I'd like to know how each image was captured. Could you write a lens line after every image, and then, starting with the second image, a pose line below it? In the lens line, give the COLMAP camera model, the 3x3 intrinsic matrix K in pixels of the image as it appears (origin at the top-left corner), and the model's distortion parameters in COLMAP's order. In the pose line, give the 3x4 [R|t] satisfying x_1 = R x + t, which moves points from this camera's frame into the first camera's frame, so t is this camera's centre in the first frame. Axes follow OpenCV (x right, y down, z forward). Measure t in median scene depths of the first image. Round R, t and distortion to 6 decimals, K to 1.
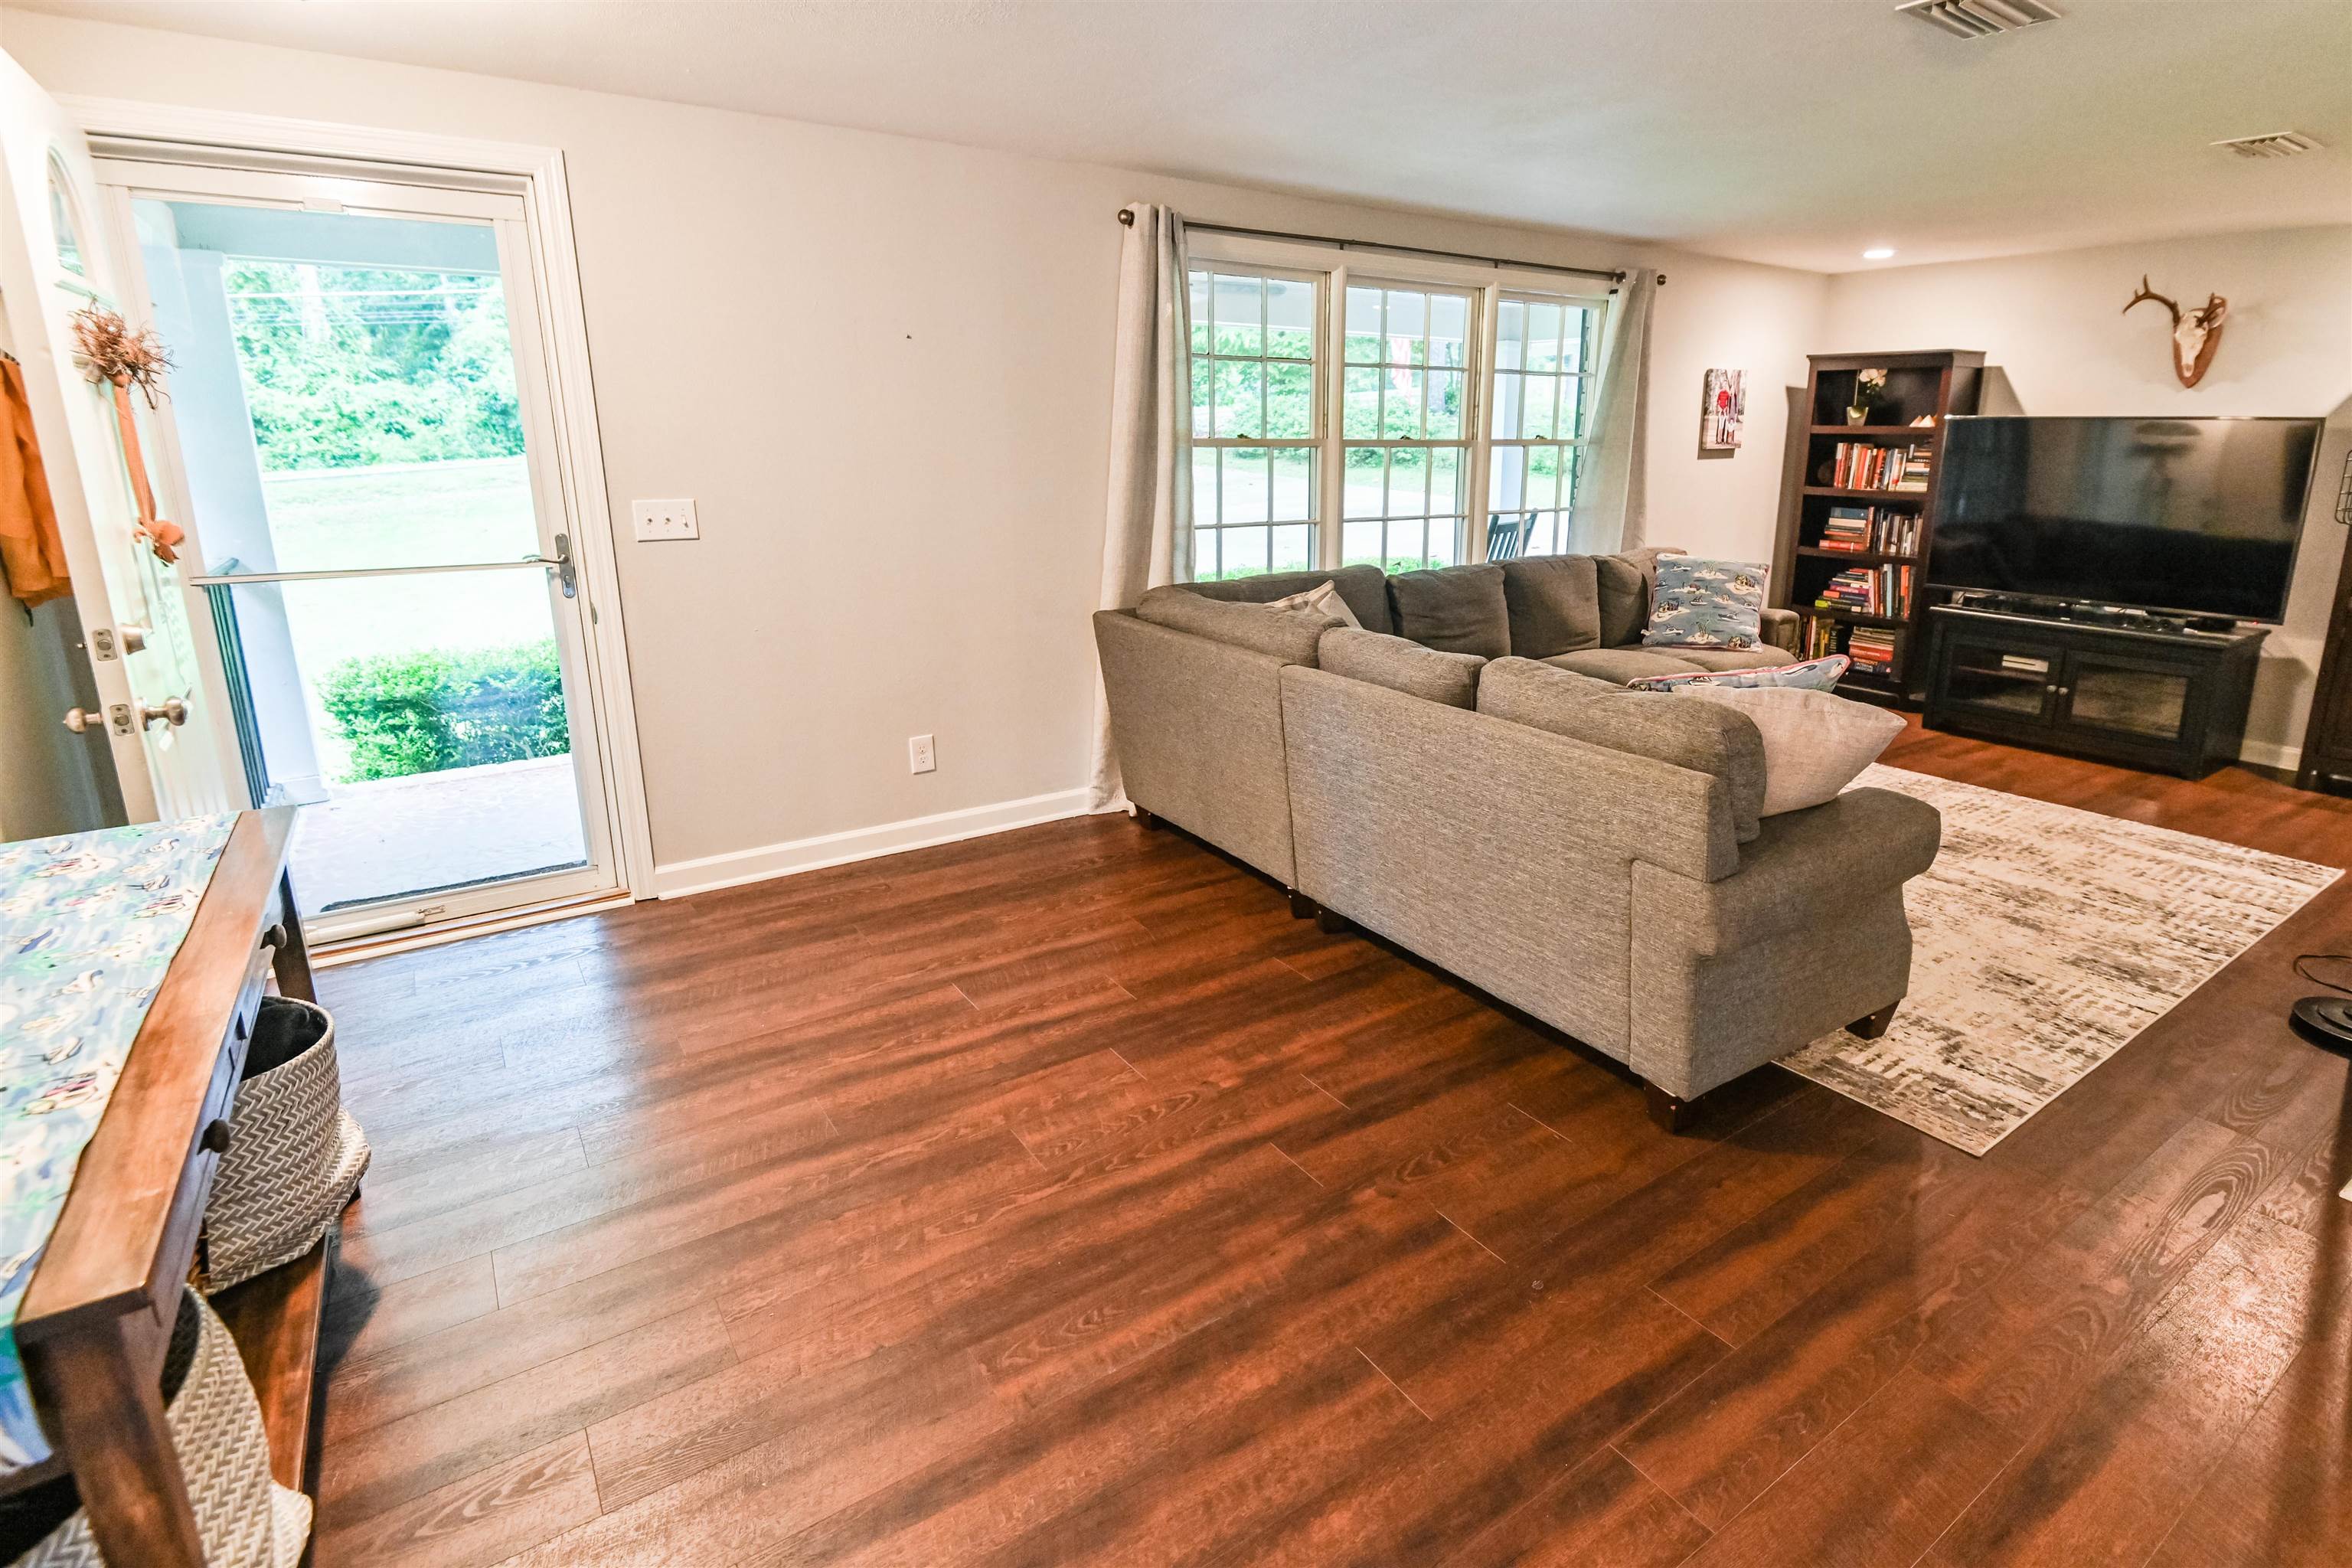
lens RADIAL K [[1195.0, 0, 1284.0], [0, 1195.0, 717.1], [0, 0, 1]] dist [-0.001248, -0.002141]
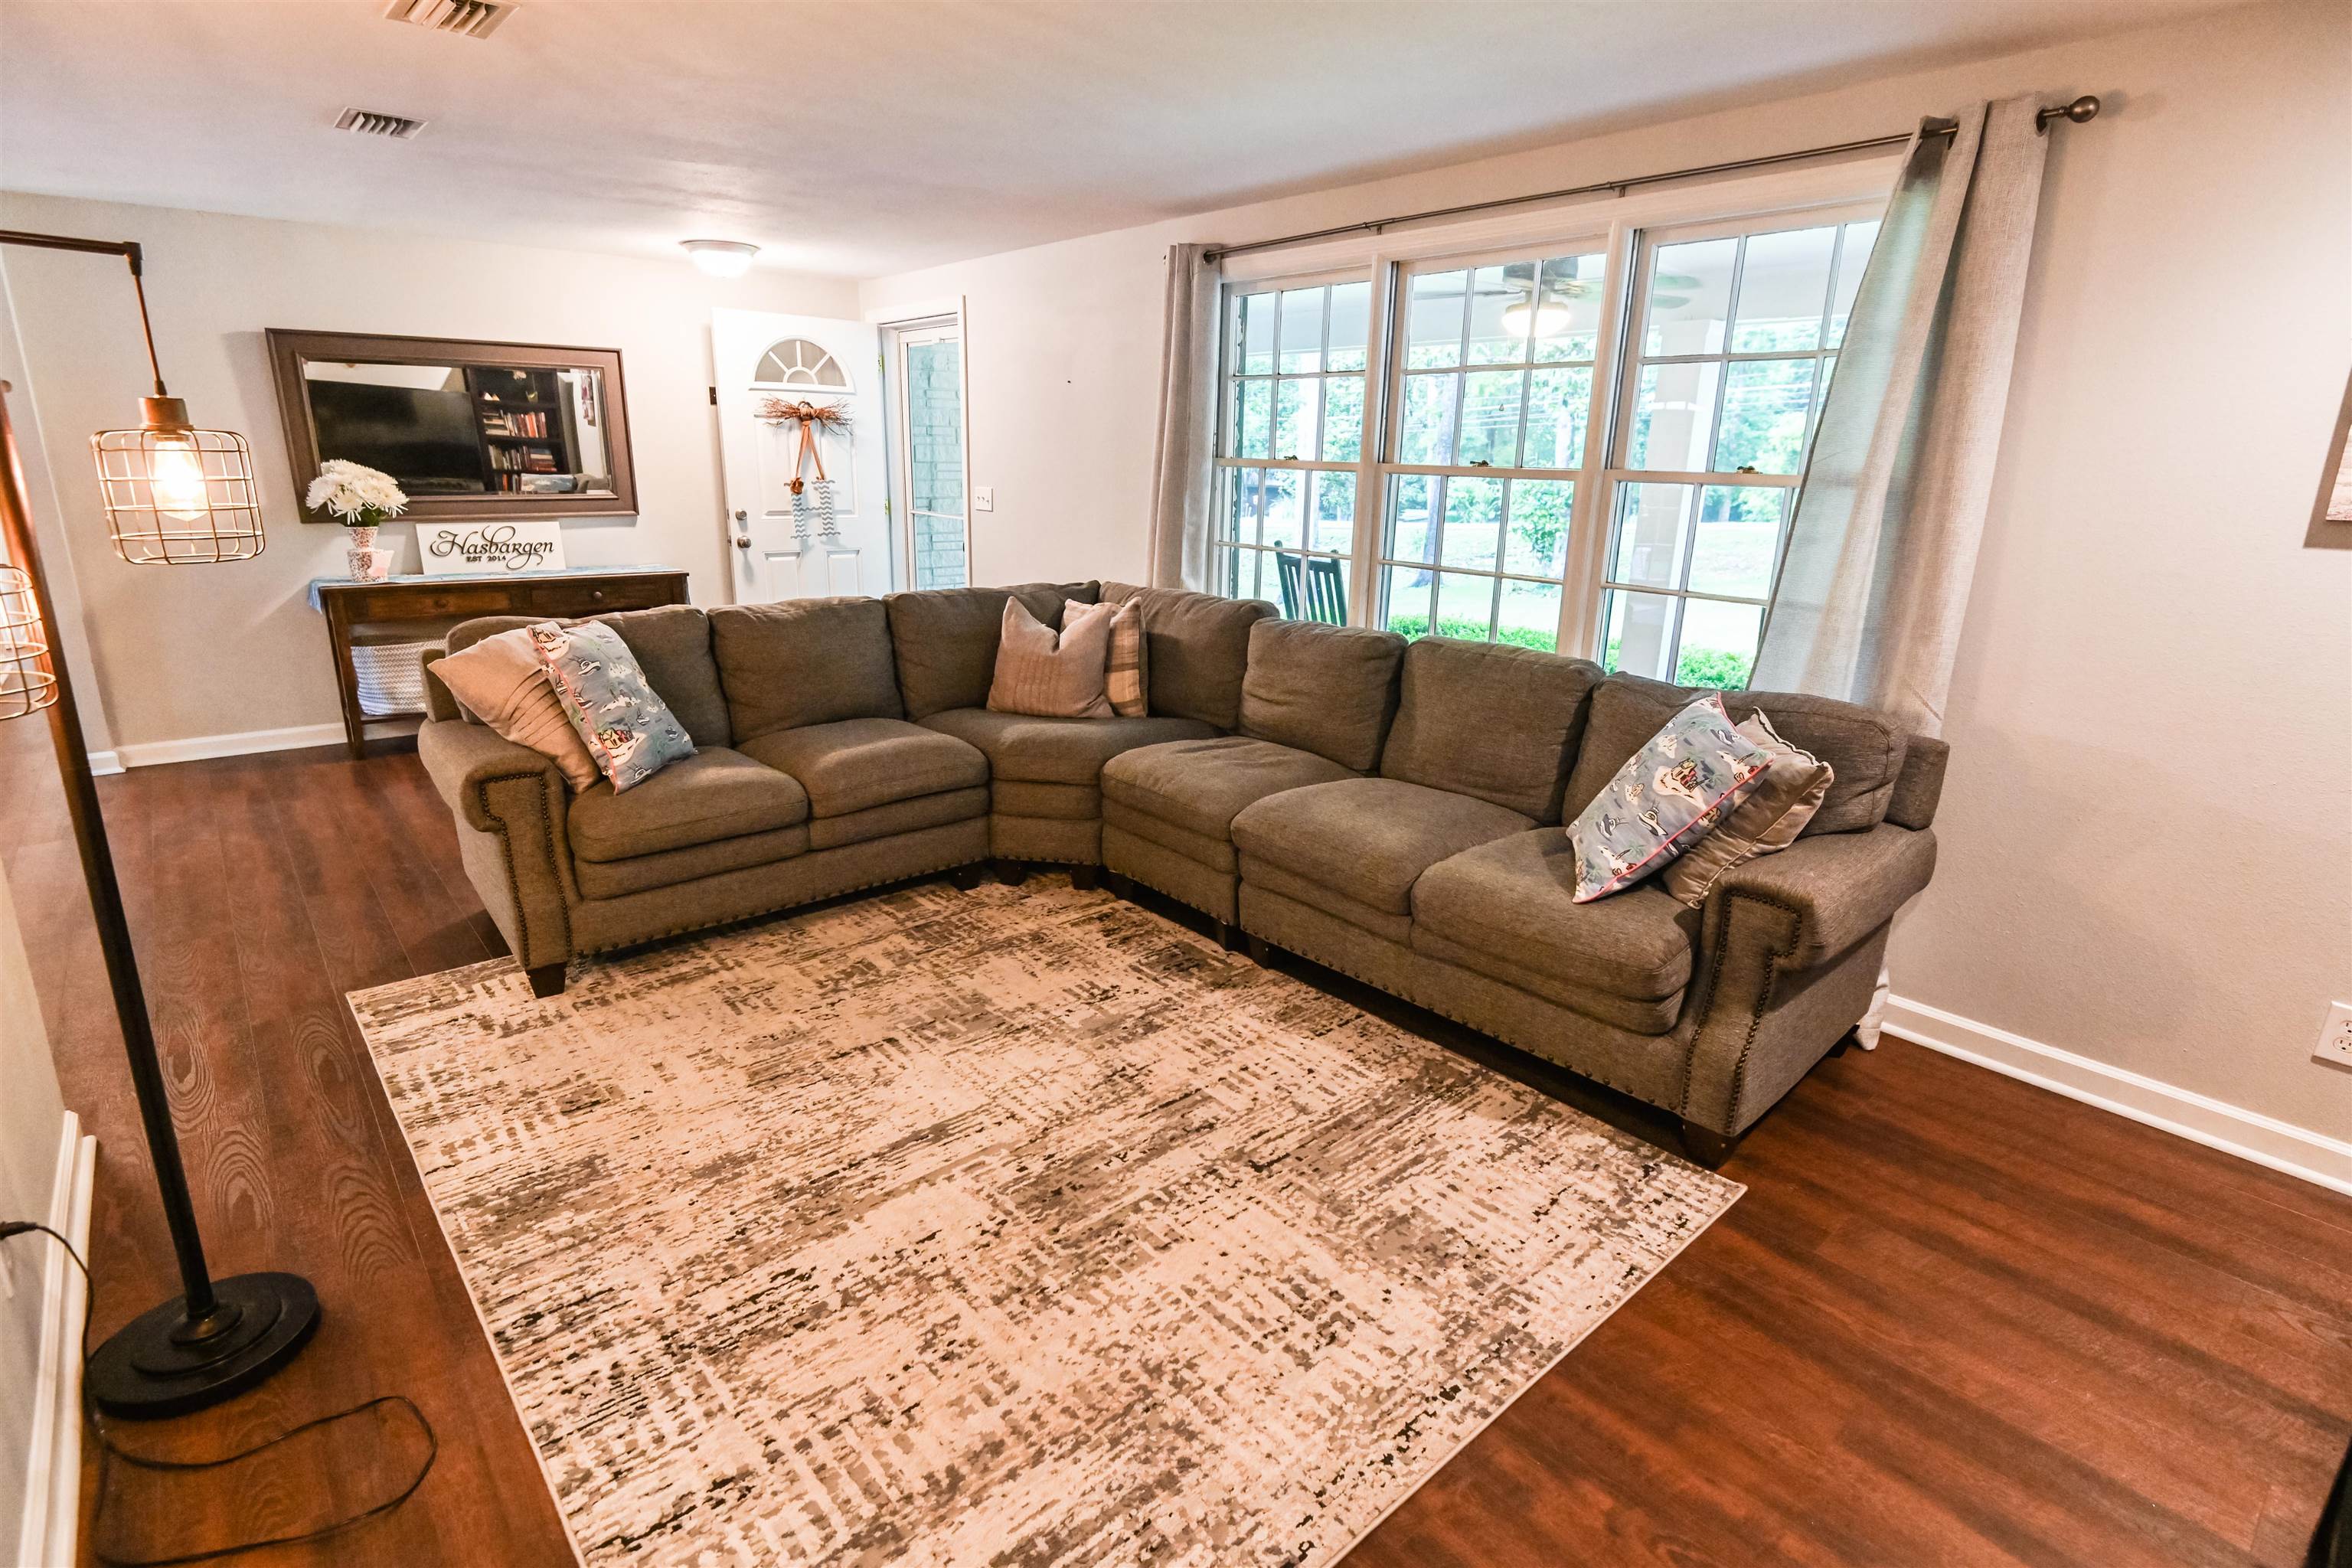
lens RADIAL K [[1160.1, 0, 1187.9], [0, 1160.1, 776.0], [0, 0, 1]] dist [-0.006033, -0.000770]
pose [[0.082876, 0.263367, -0.961129, 0.808222], [-0.262633, 0.936125, 0.233869, -0.167192], [0.961330, 0.233043, 0.146751, 0.741615]]
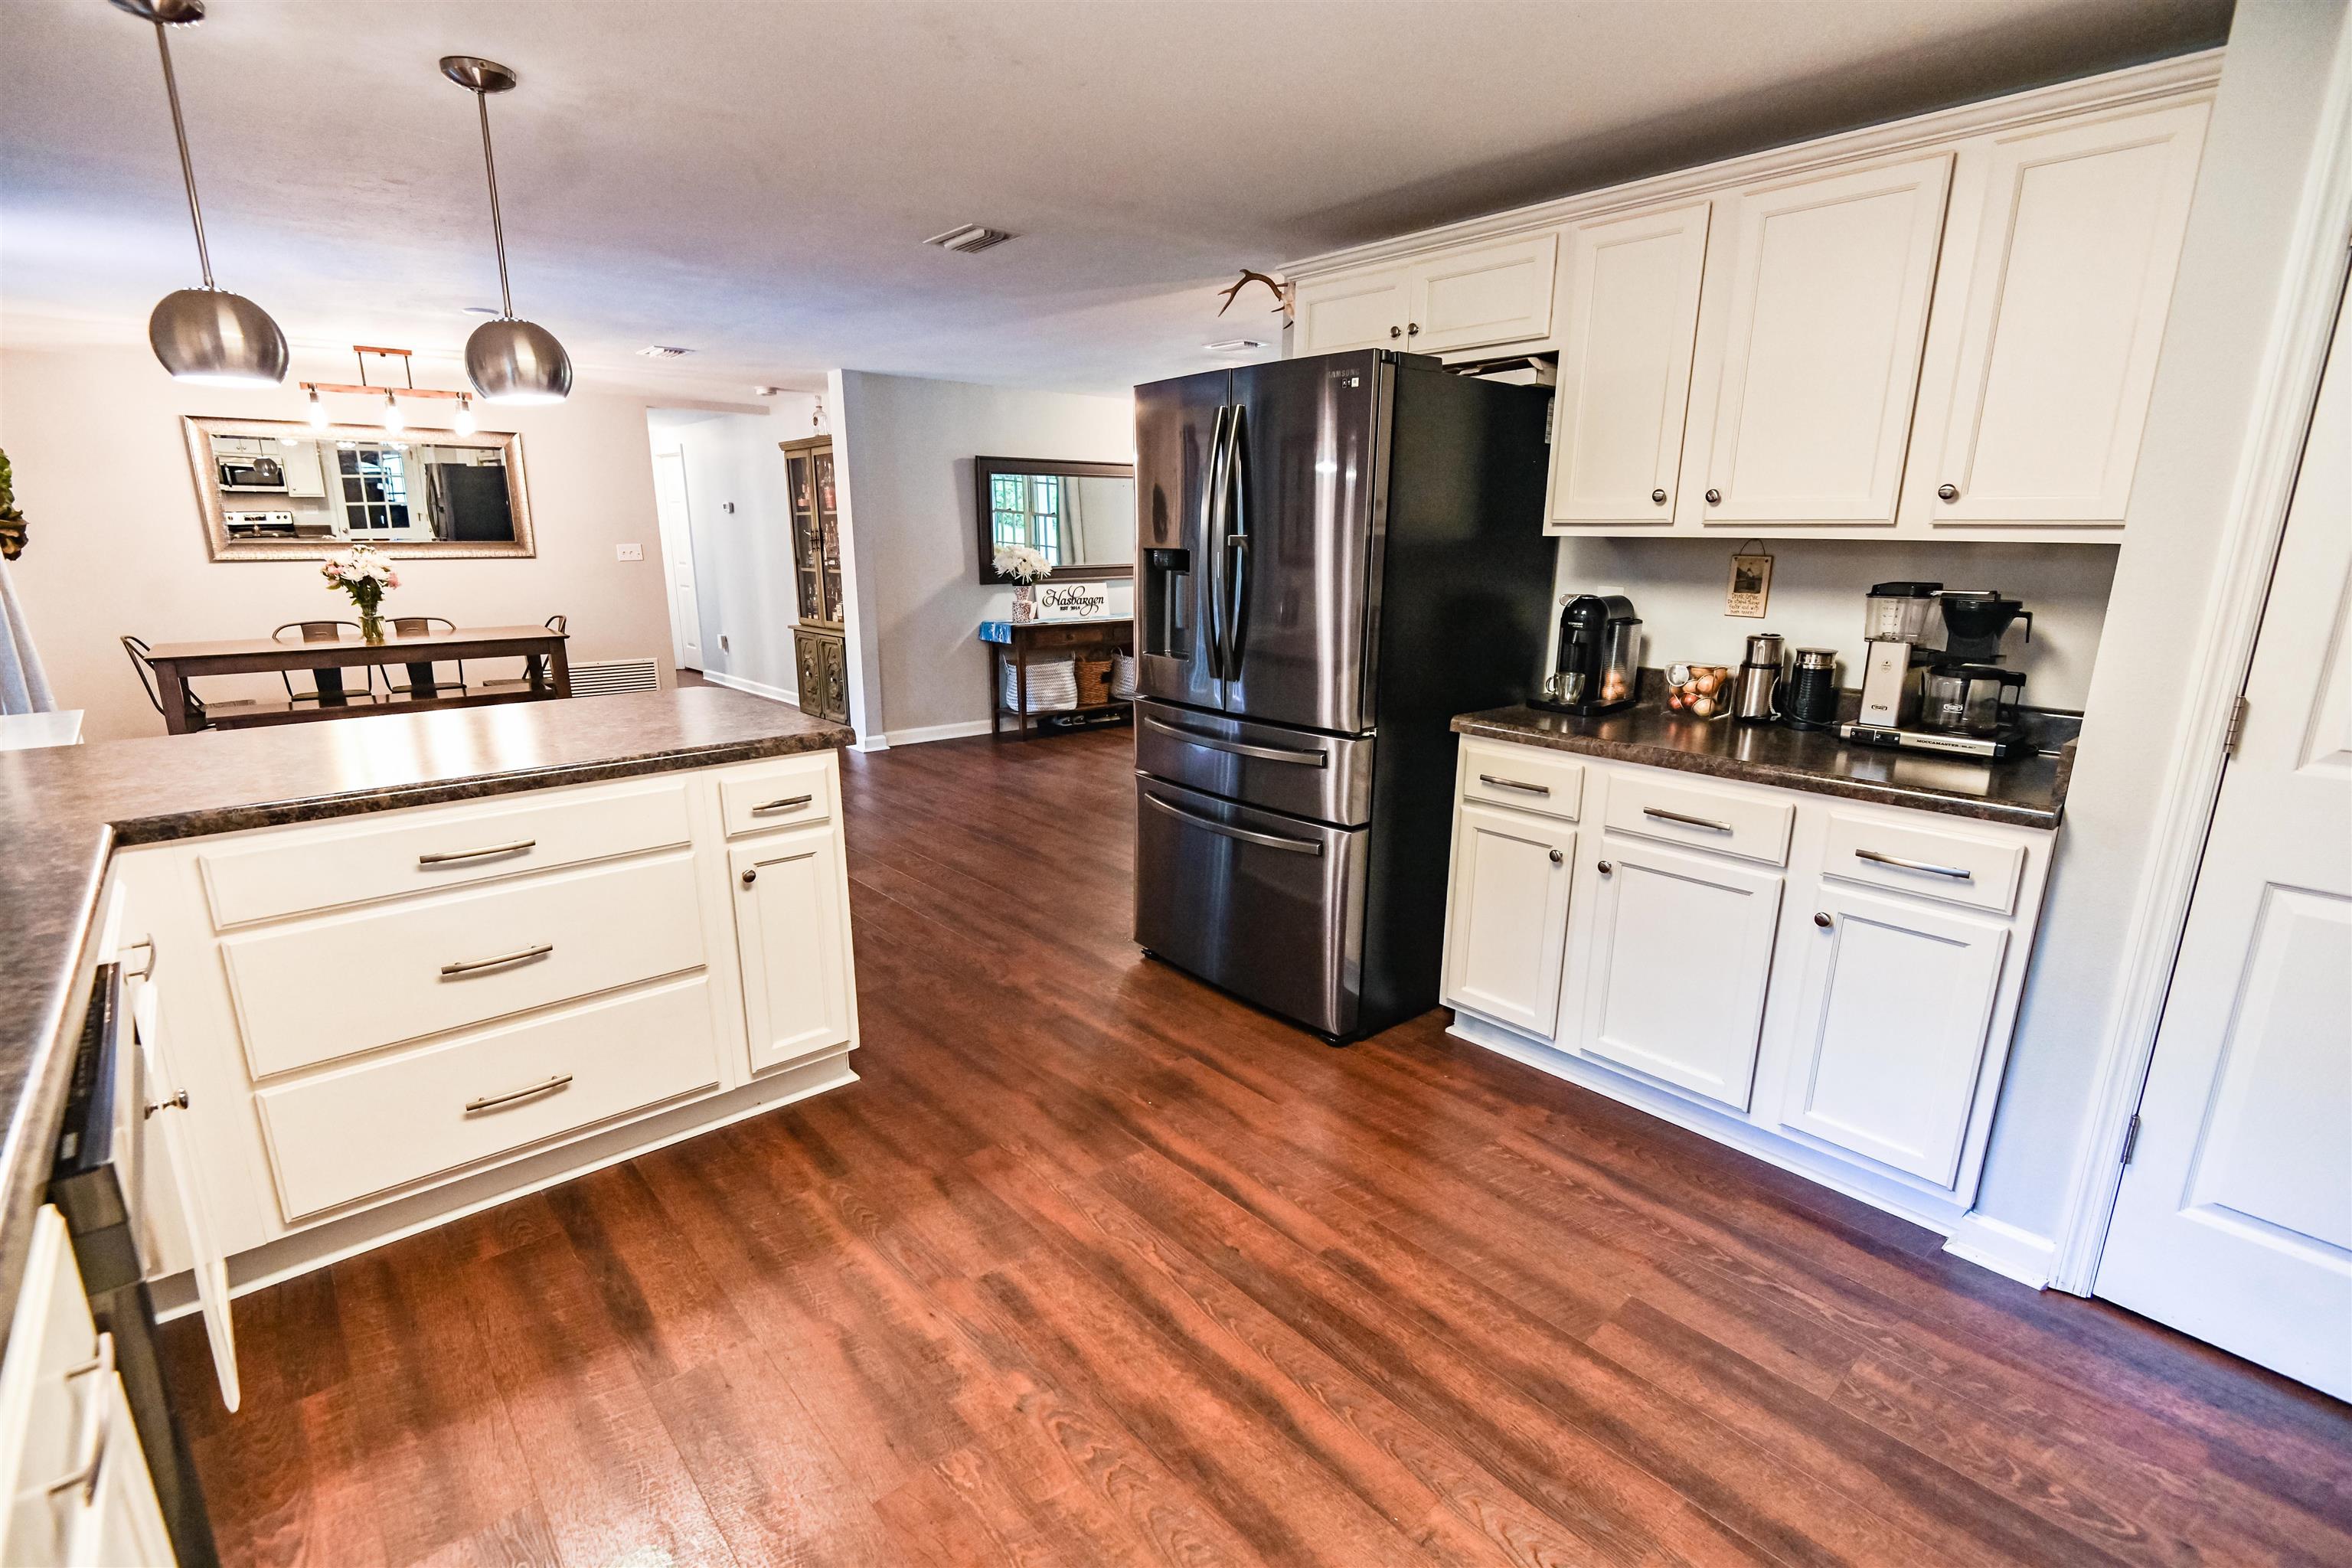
lens RADIAL K [[1075.1, 0, 1159.1], [0, 1075.1, 807.5], [0, 0, 1]] dist [-0.002268, -0.001314]
pose [[0.081564, 0.243430, -0.966483, 1.154086], [-0.244388, 0.944994, 0.217393, -0.027470], [0.966241, 0.218465, 0.136569, 0.211437]]
